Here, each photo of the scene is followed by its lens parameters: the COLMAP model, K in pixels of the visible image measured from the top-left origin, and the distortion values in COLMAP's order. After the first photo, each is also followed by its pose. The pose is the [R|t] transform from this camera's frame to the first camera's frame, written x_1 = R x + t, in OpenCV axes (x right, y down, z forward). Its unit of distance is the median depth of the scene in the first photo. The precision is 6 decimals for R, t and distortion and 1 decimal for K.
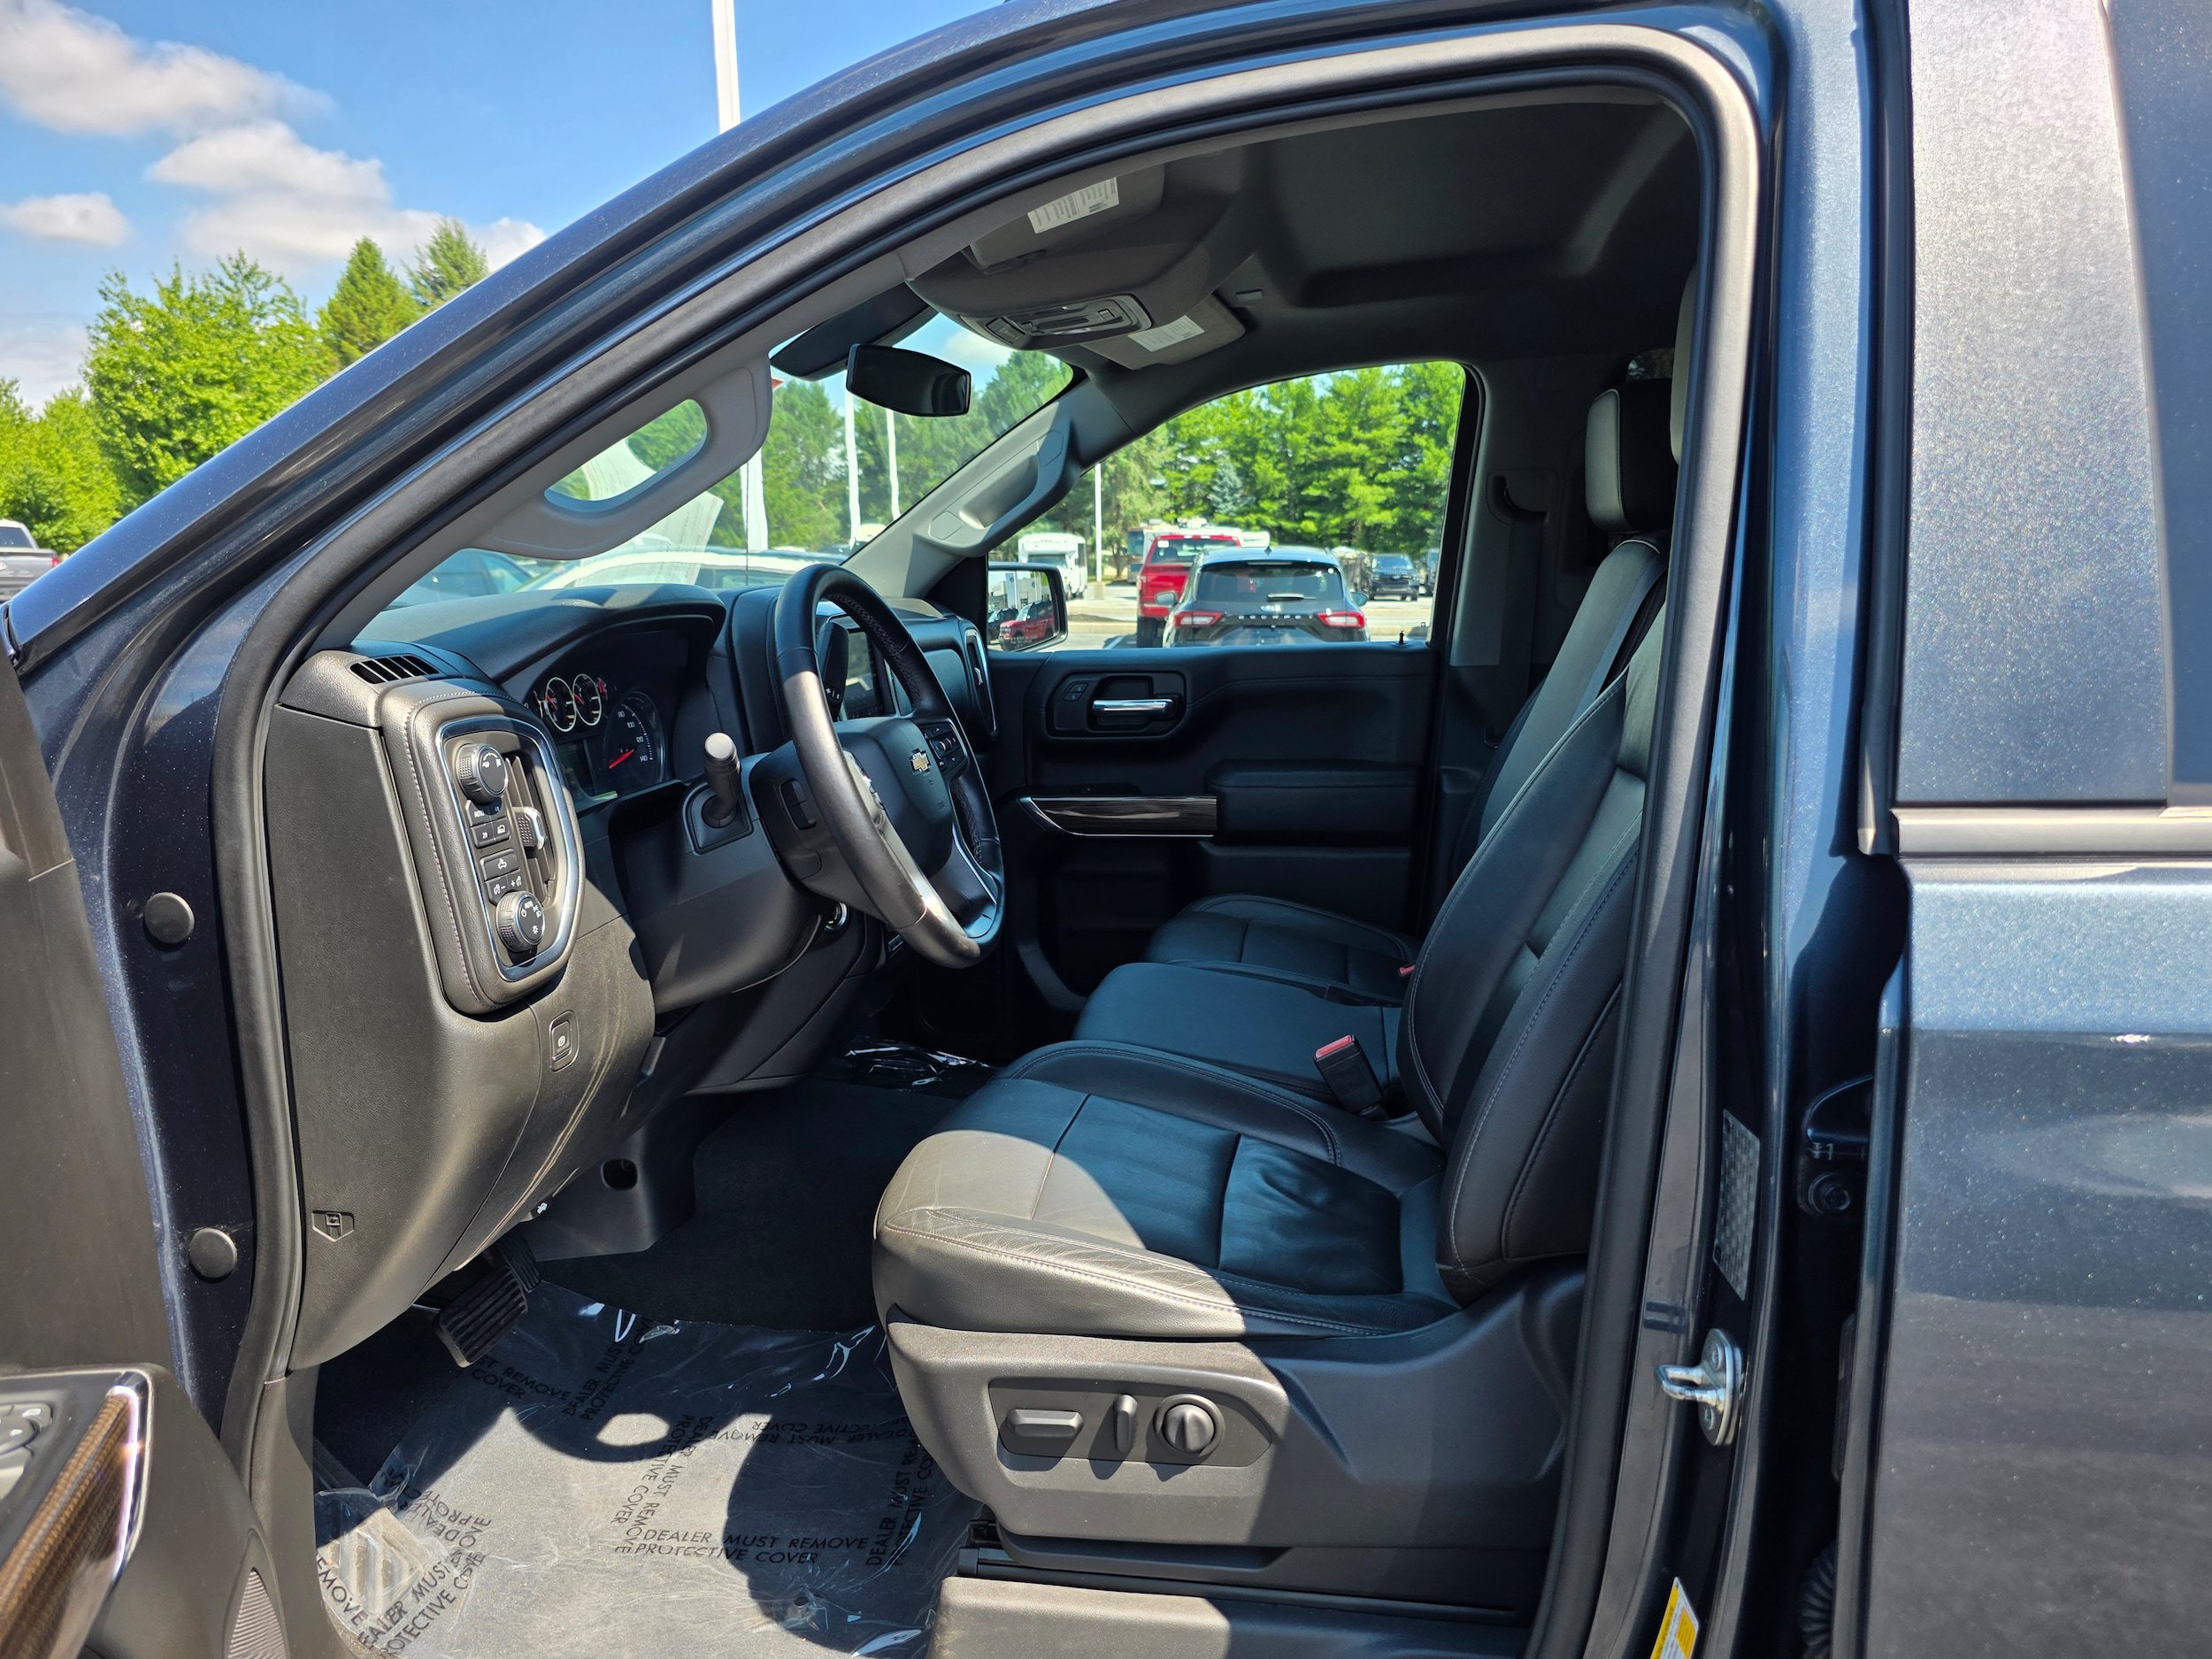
lens RADIAL K [[1509.3, 0, 1138.0], [0, 1509.3, 844.0], [0, 0, 1]] dist [0.032262, -0.028160]
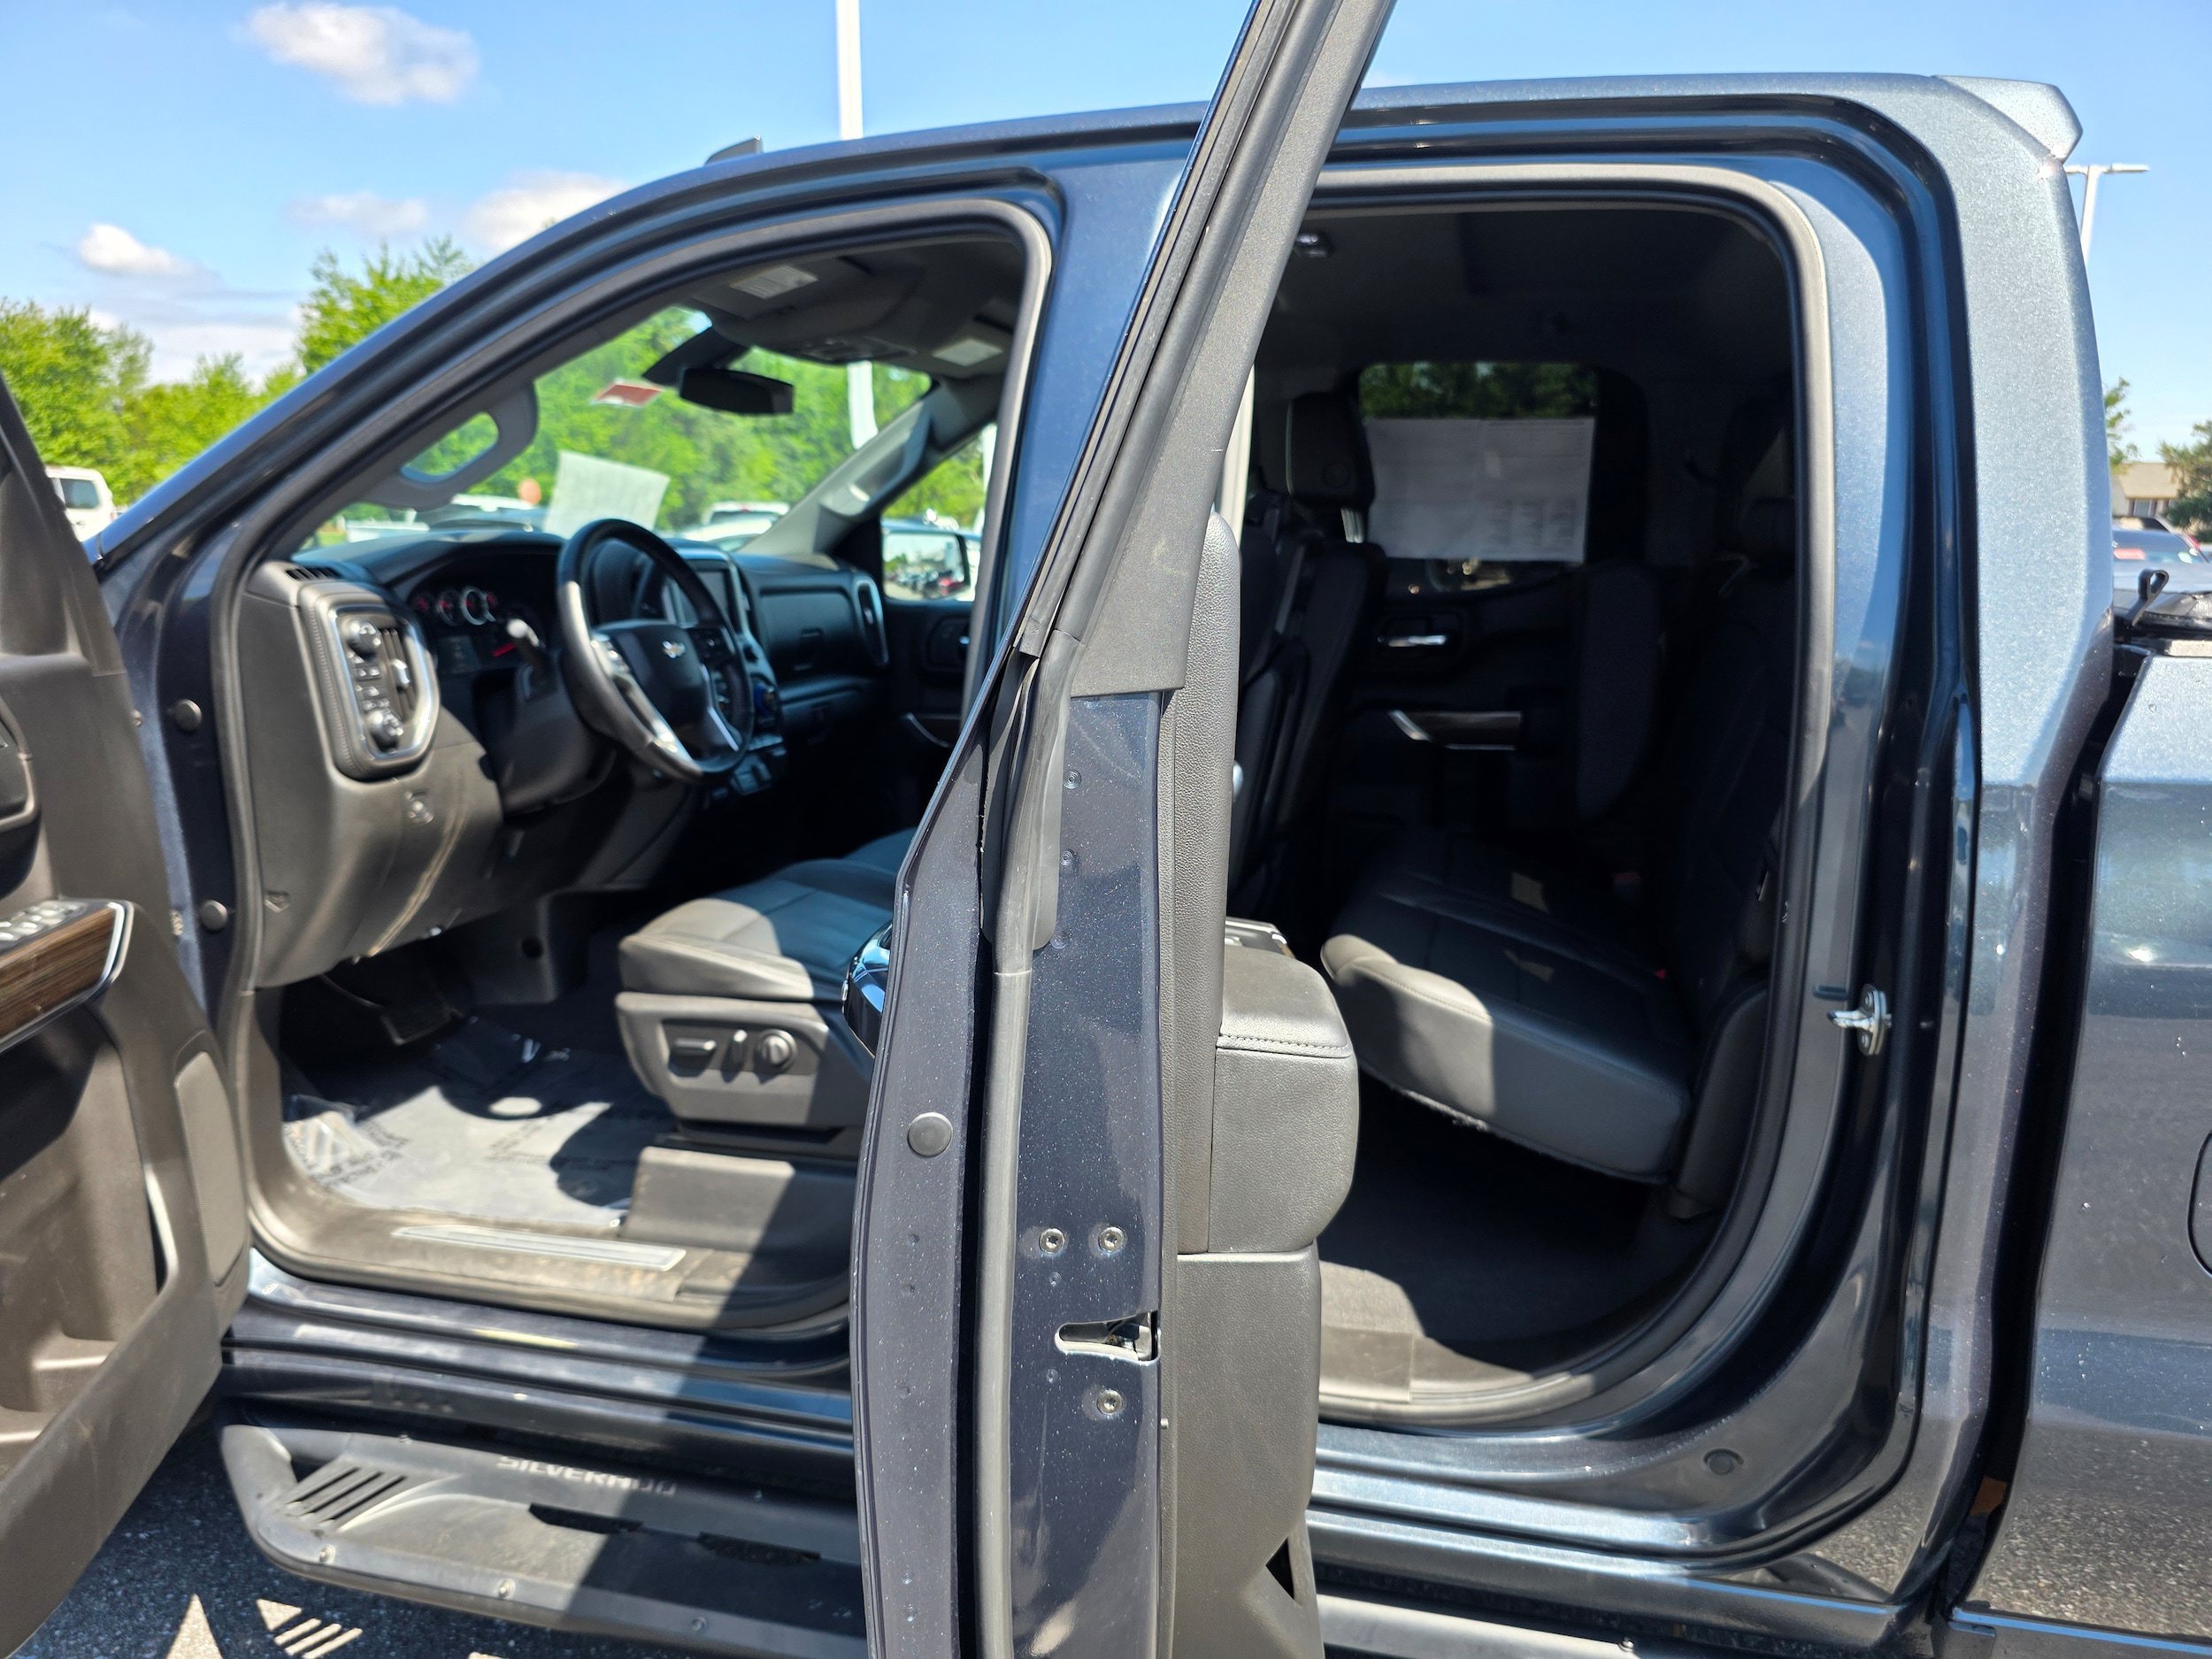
lens RADIAL K [[1509.3, 0, 1142.5], [0, 1509.3, 883.8], [0, 0, 1]] dist [0.032262, -0.028160]
pose [[0.994657, 0.038289, -0.095871, 0.566781], [-0.034856, 0.998699, 0.037227, 0.126726], [0.097172, -0.033687, 0.994697, -0.570500]]
